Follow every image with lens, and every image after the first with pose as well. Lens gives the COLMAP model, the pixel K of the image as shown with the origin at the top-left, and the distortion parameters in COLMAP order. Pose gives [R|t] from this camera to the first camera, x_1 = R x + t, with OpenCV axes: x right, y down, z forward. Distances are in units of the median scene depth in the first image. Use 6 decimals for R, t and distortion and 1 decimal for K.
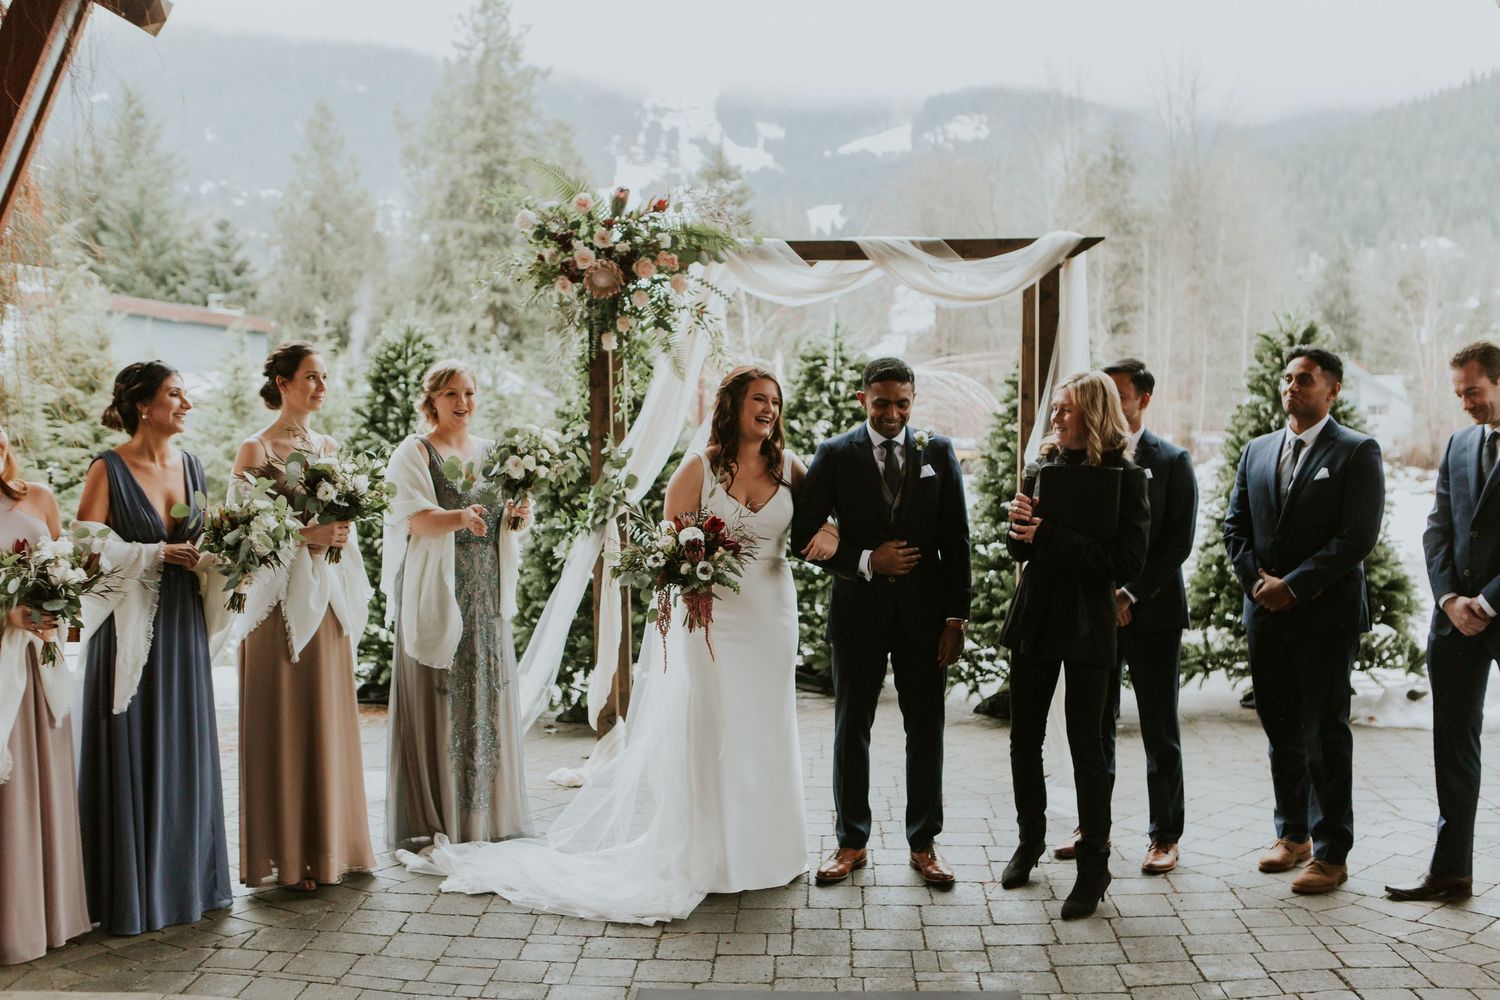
lens RADIAL K [[1679.6, 0, 750.0], [0, 1679.6, 500.0], [0, 0, 1]] dist [-0.006302, -0.005519]
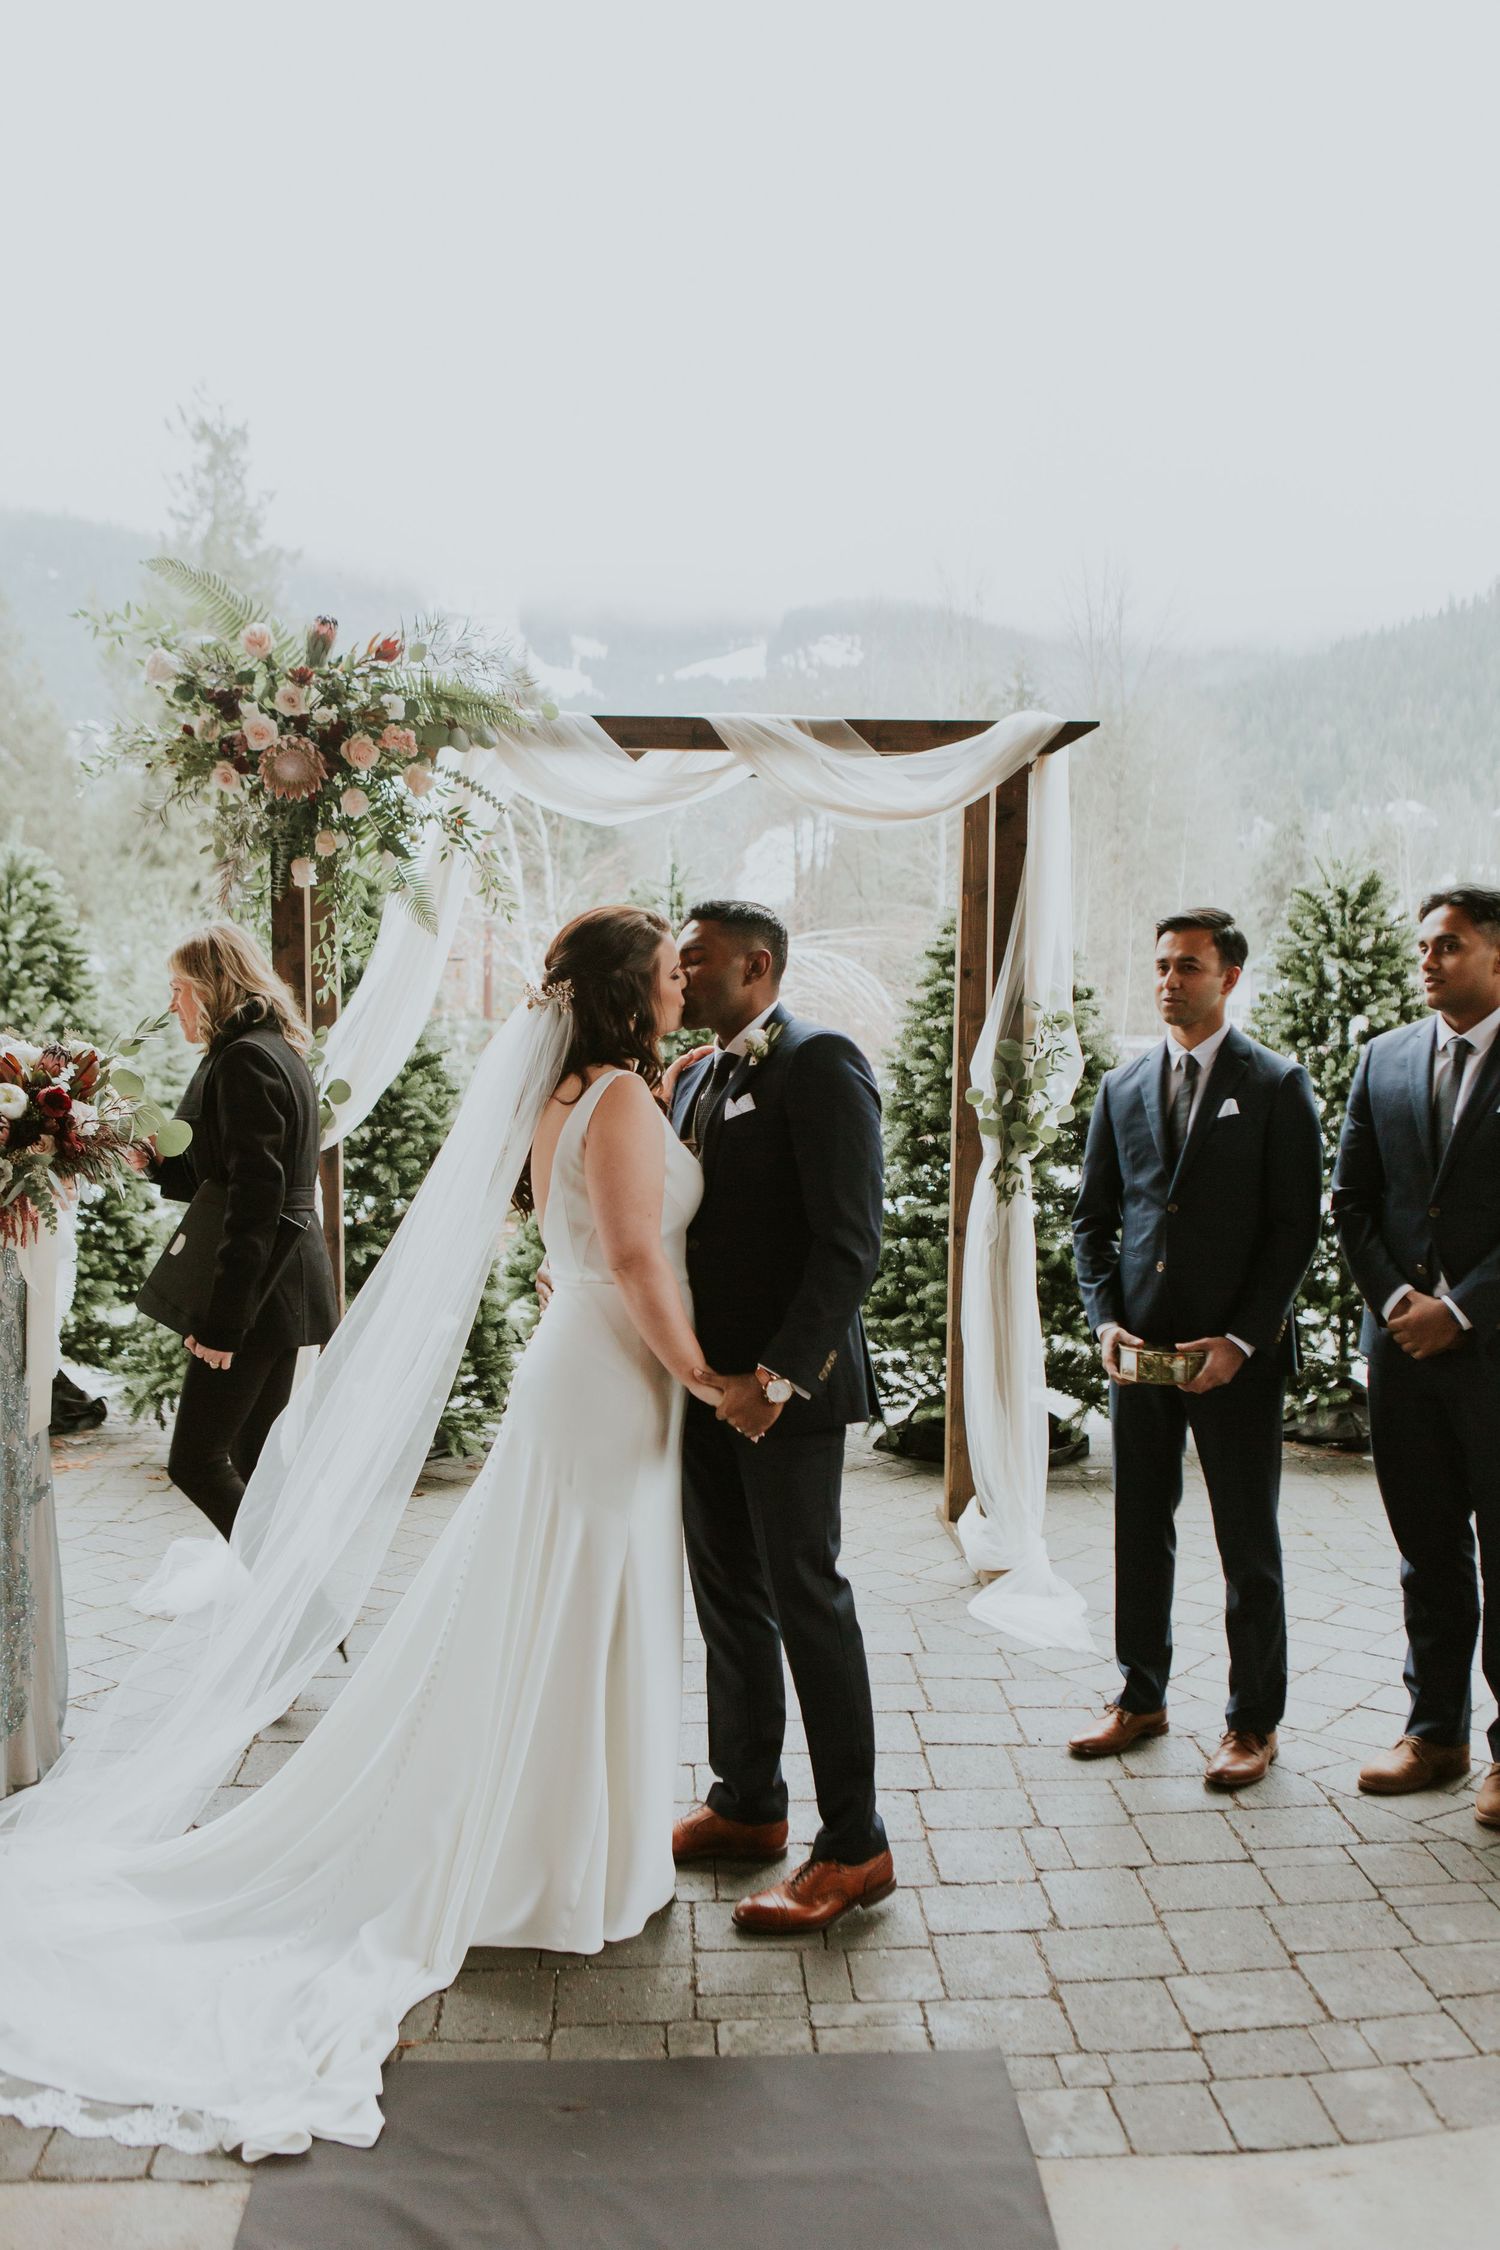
lens RADIAL K [[2086.3, 0, 750.0], [0, 2086.3, 1125.0], [0, 0, 1]] dist [0.036494, -0.015230]
pose [[0.995858, 0.008513, 0.090527, 0.007815], [-0.008962, 0.999949, 0.004550, -0.005610], [-0.090483, -0.005343, 0.995884, 0.176360]]
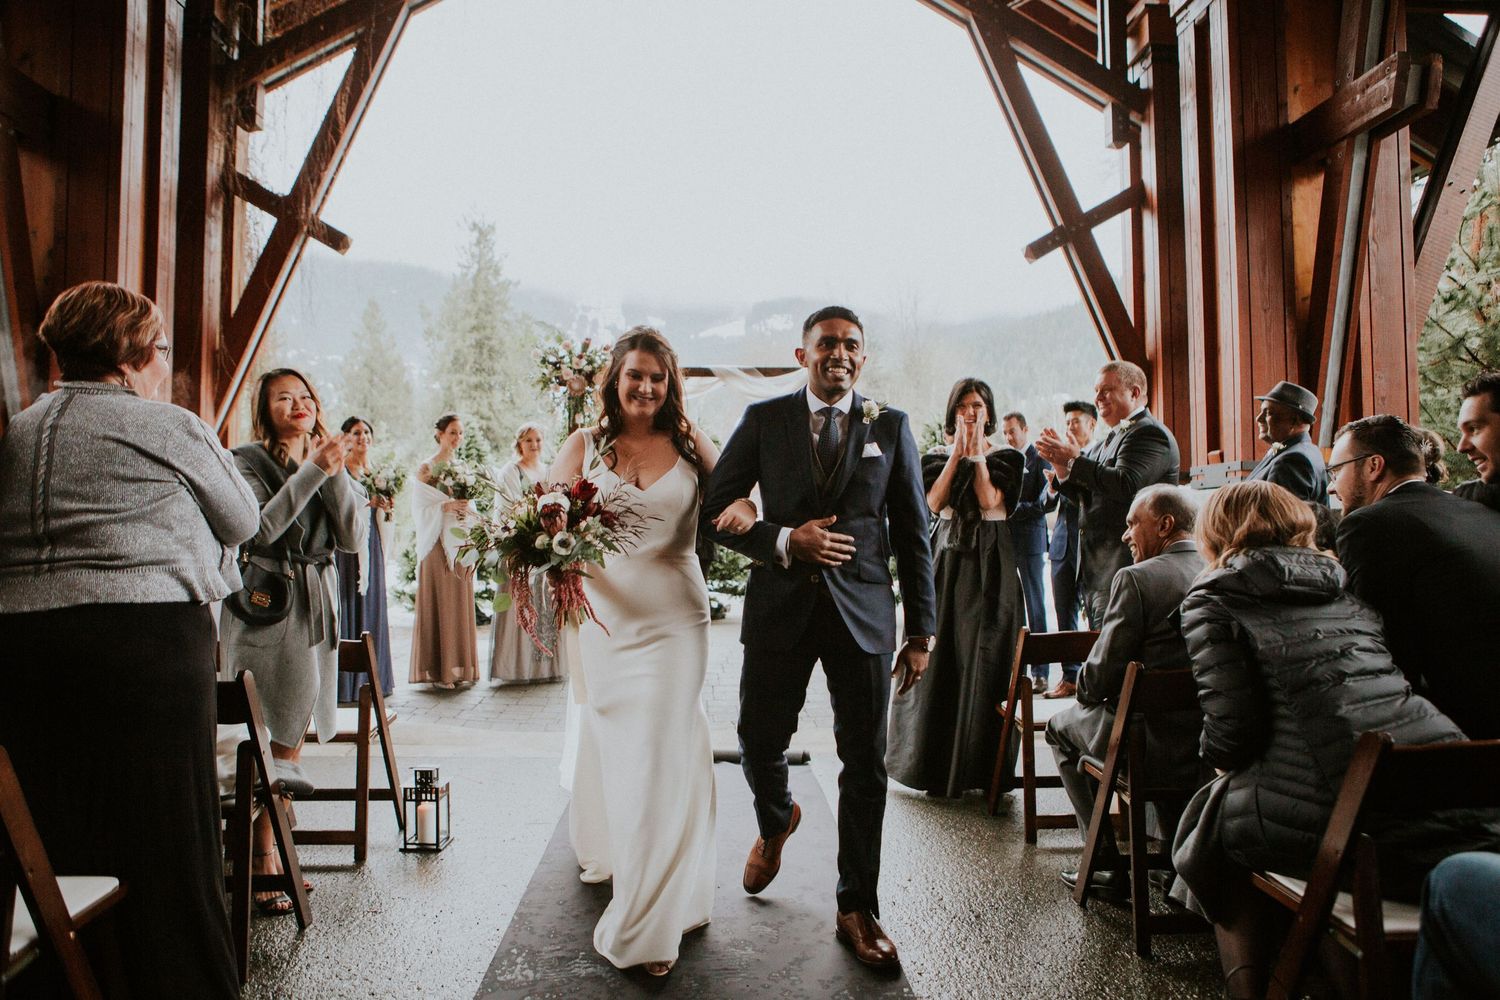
lens RADIAL K [[1081.1, 0, 750.0], [0, 1081.1, 500.0], [0, 0, 1]] dist [-0.066198, 0.000996]
pose [[0.995080, 0.000960, 0.099073, -0.009989], [0.004423, 0.998526, -0.054093, 0.050403], [-0.098979, 0.054265, 0.993609, -0.175744]]
